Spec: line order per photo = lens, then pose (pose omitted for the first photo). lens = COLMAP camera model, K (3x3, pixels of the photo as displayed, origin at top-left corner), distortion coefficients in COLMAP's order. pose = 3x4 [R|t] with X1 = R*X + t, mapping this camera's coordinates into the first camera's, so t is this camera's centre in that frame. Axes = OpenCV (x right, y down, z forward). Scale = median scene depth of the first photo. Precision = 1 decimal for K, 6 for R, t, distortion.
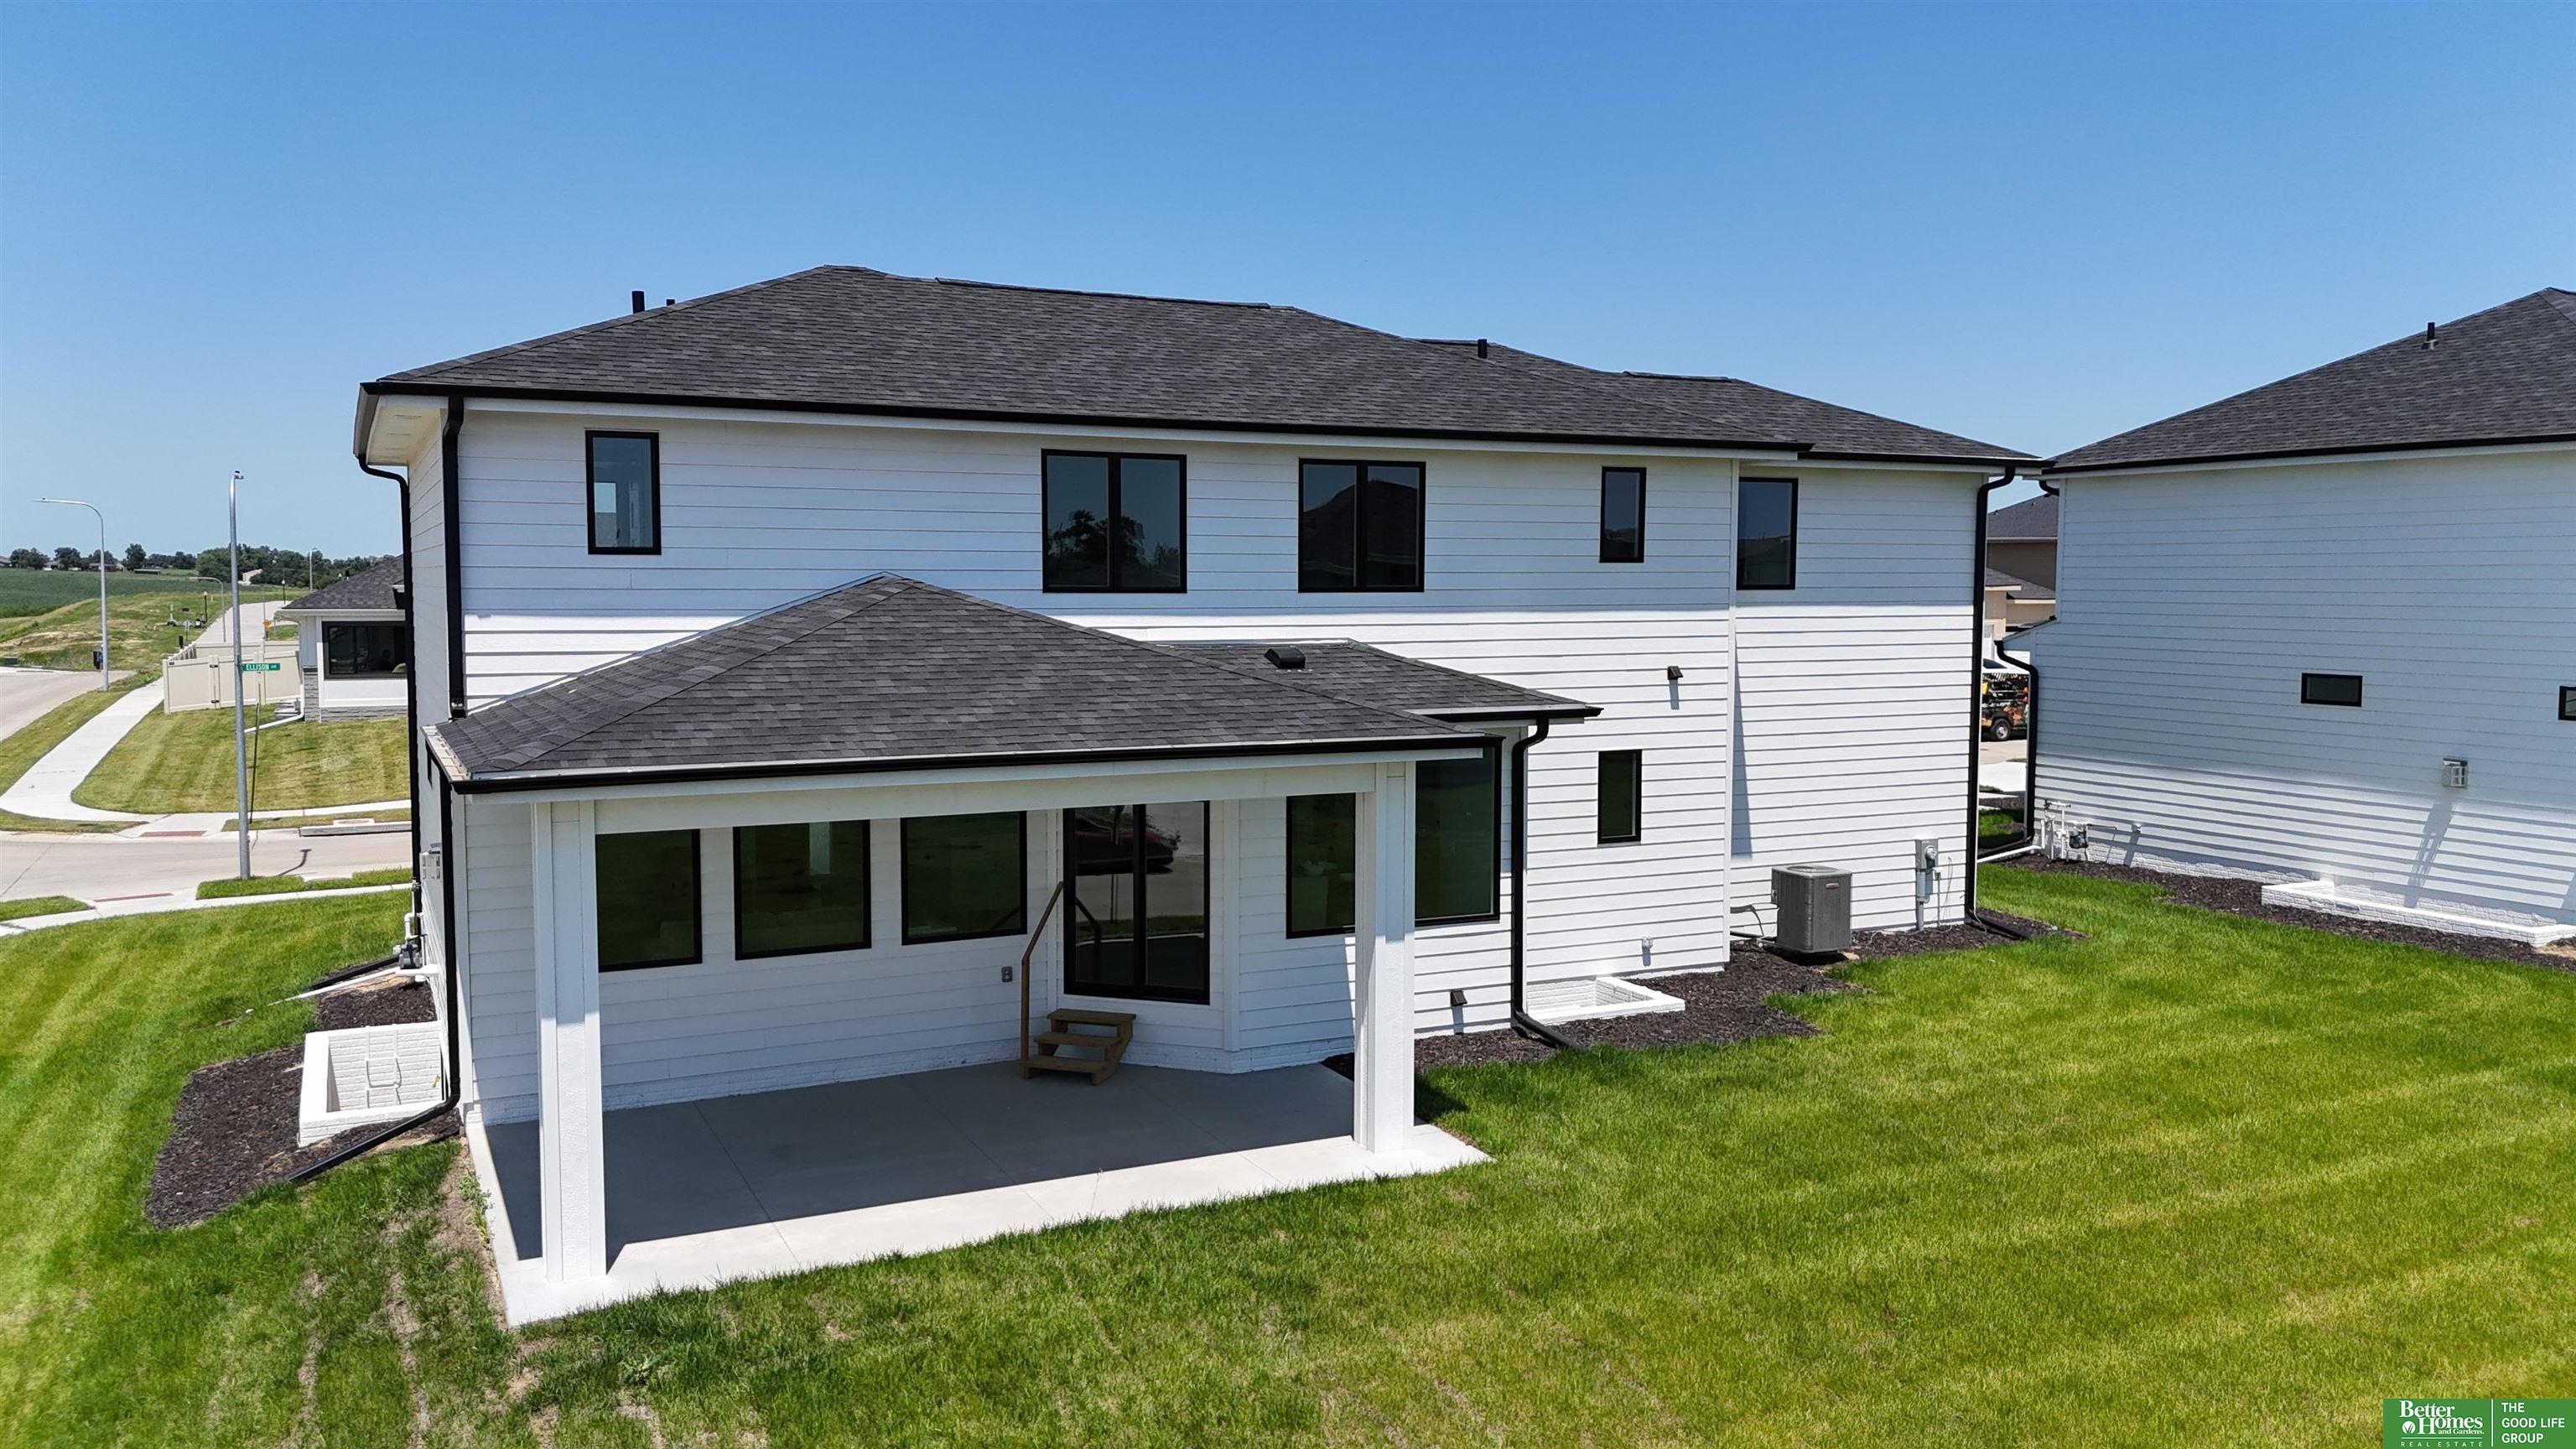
lens RADIAL K [[1902.7, 0, 1288.0], [0, 1902.7, 724.5], [0, 0, 1]] dist [0.071931, -0.068036]
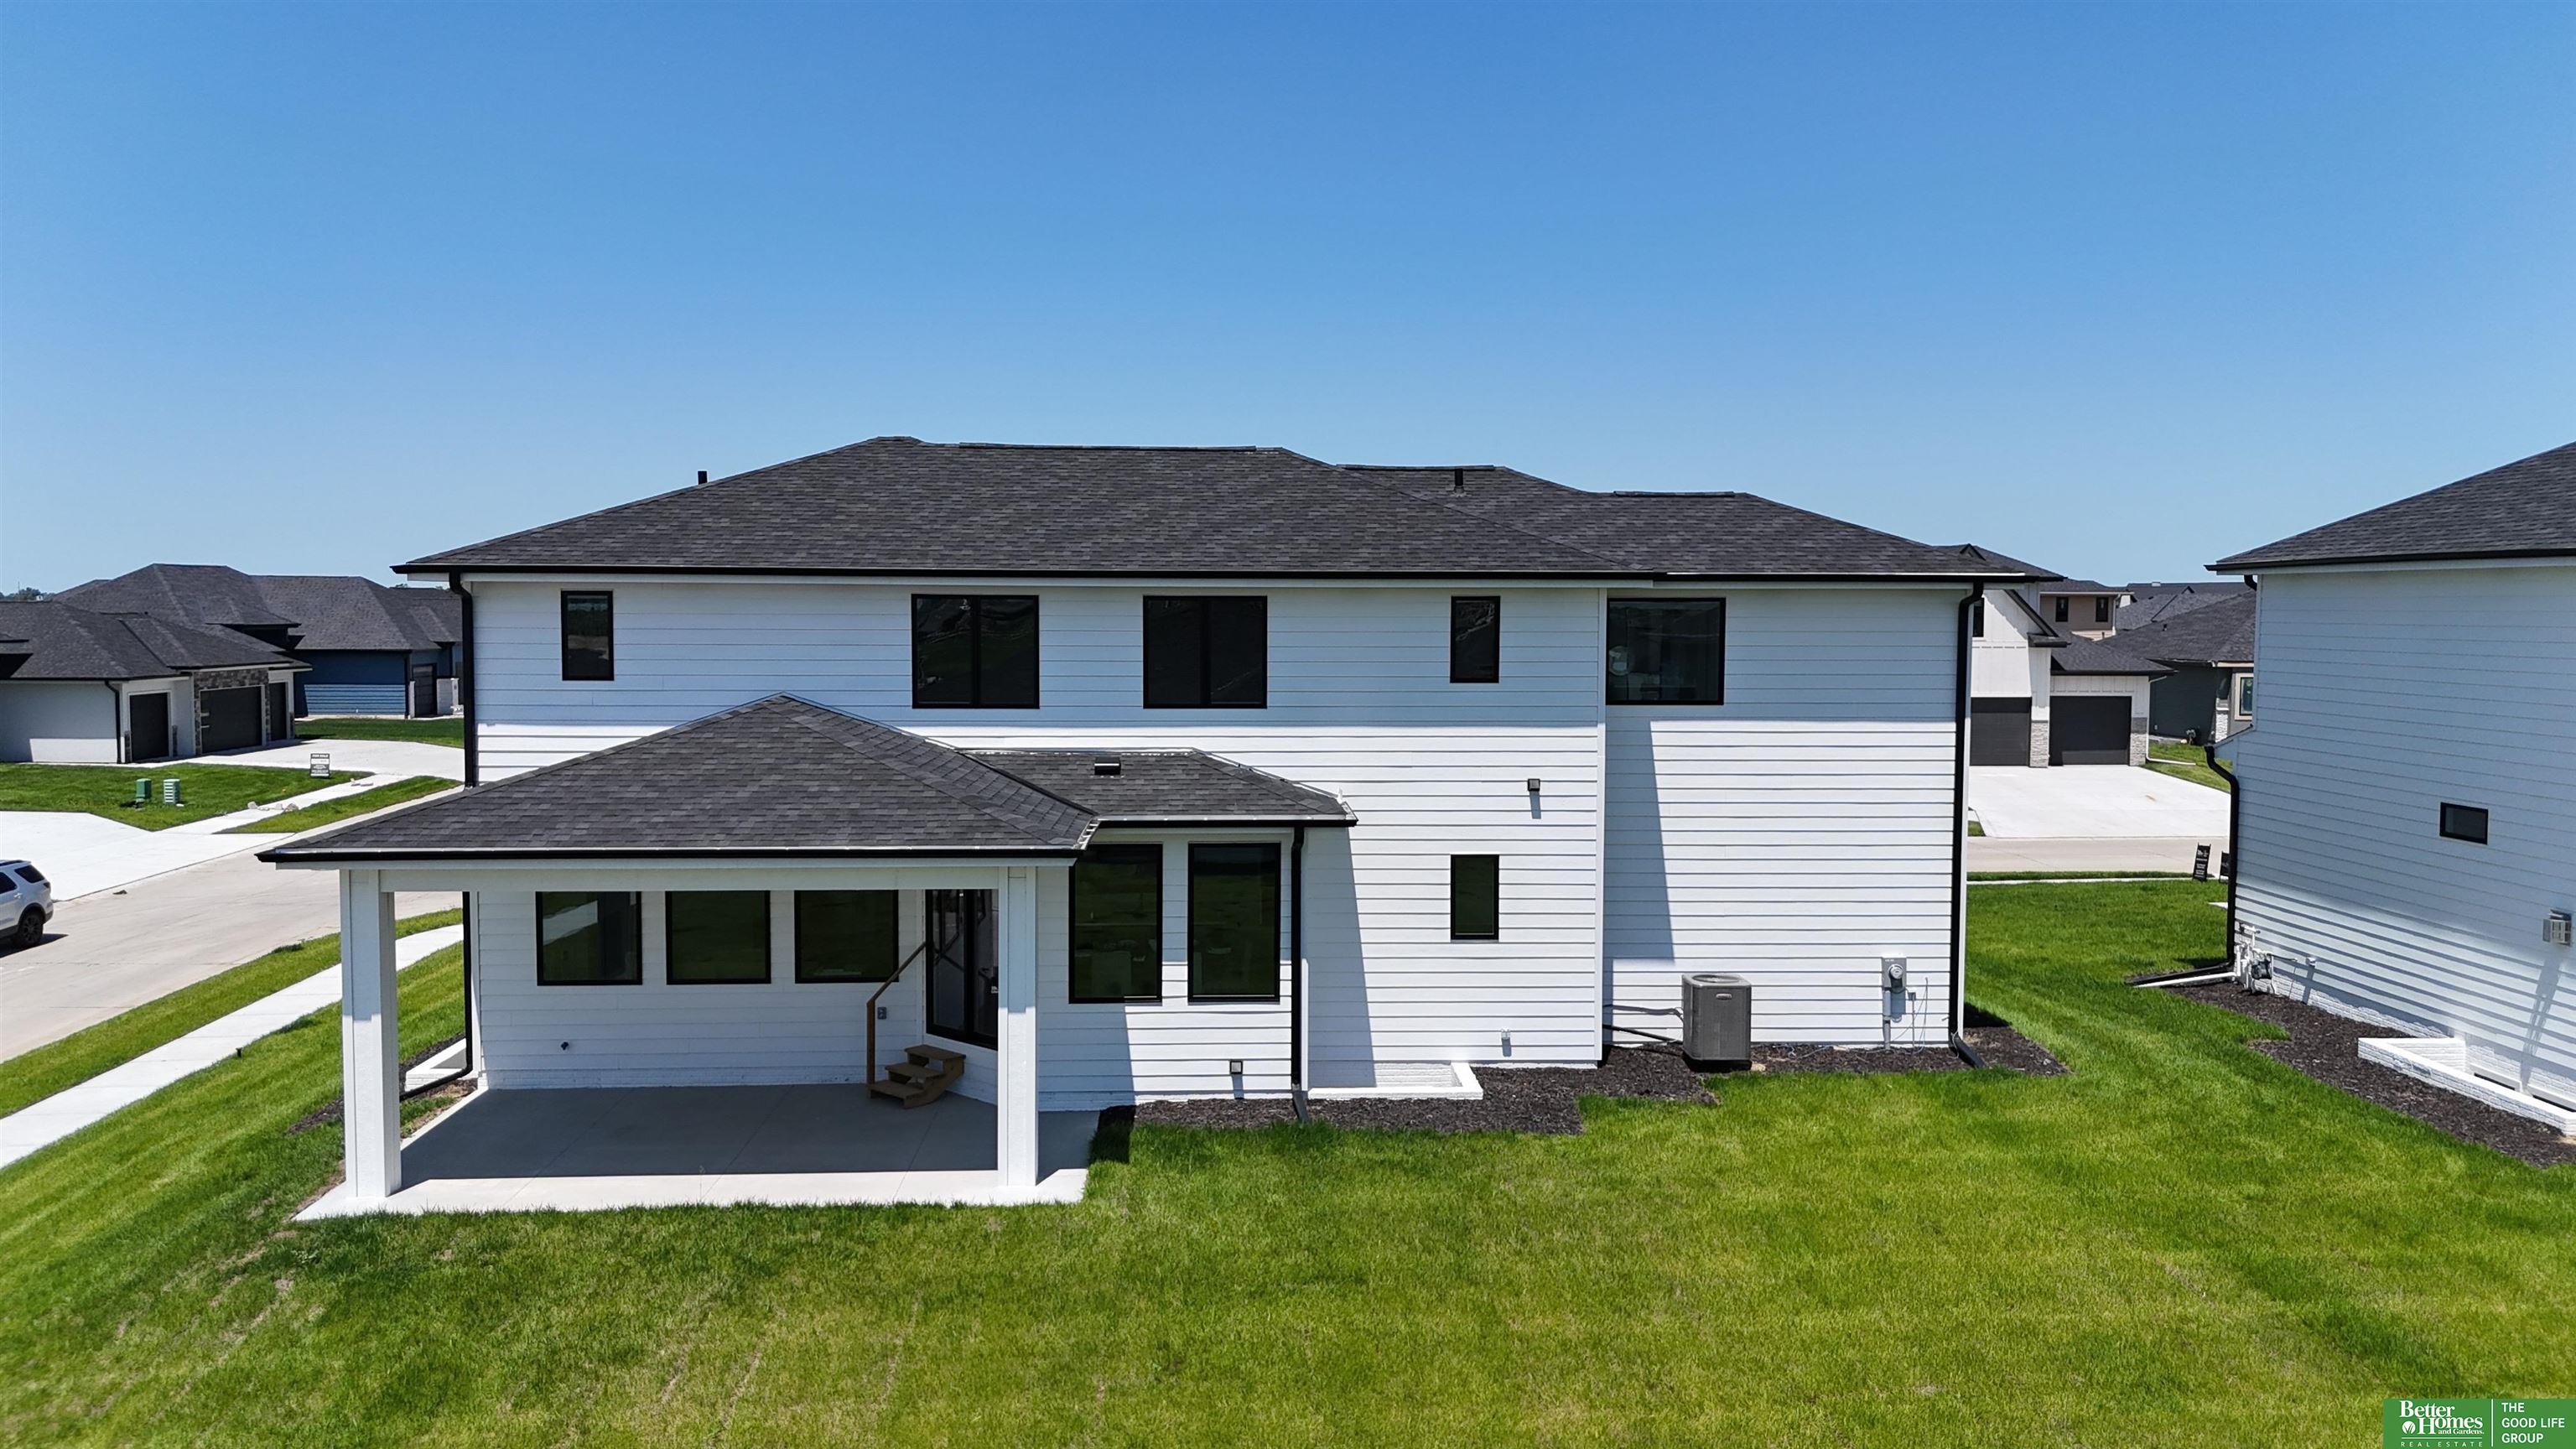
lens RADIAL K [[1902.7, 0, 1288.0], [0, 1902.7, 724.5], [0, 0, 1]] dist [0.071931, -0.068036]
pose [[0.914773, 0.025936, -0.403136, 0.552943], [-0.032753, 0.999413, -0.010025, -0.050003], [0.402639, 0.022375, 0.915085, -0.040014]]
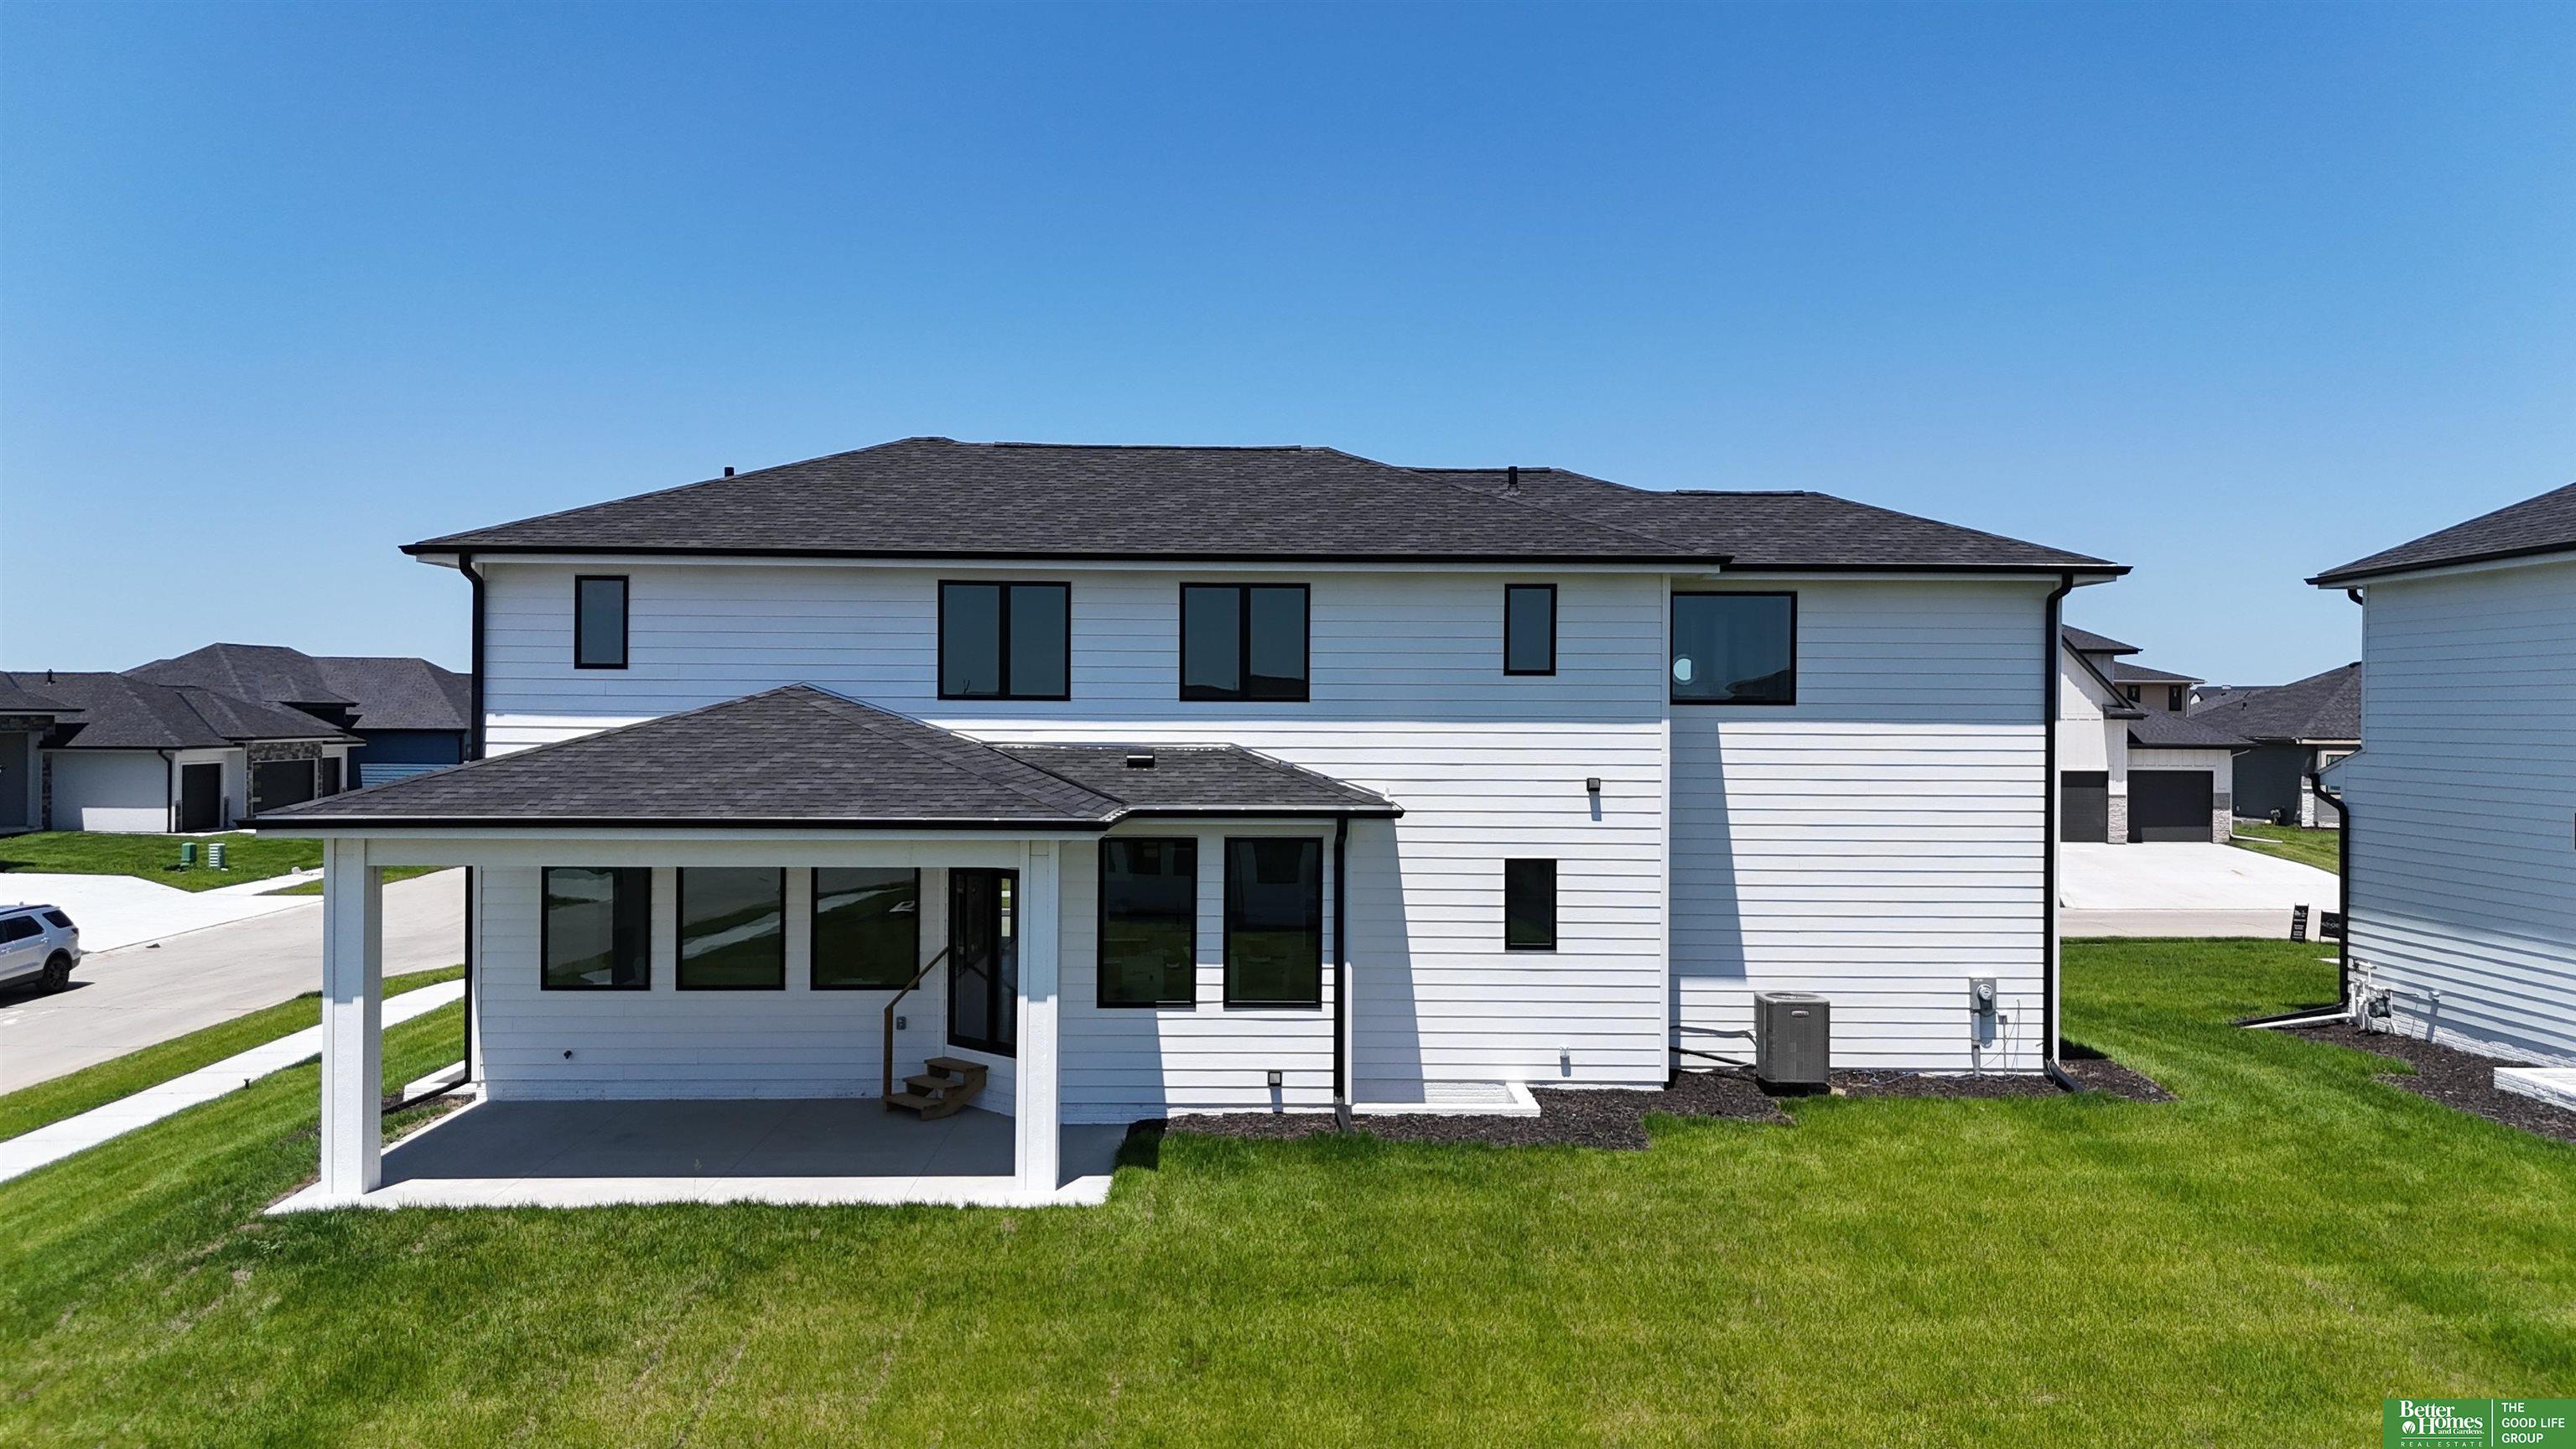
lens RADIAL K [[1902.7, 0, 1288.0], [0, 1902.7, 724.5], [0, 0, 1]] dist [0.071931, -0.068036]
pose [[0.902555, 0.005432, -0.430540, 0.534936], [-0.037378, 0.997134, -0.065776, 0.014833], [0.428949, 0.075460, 0.900172, 0.022940]]
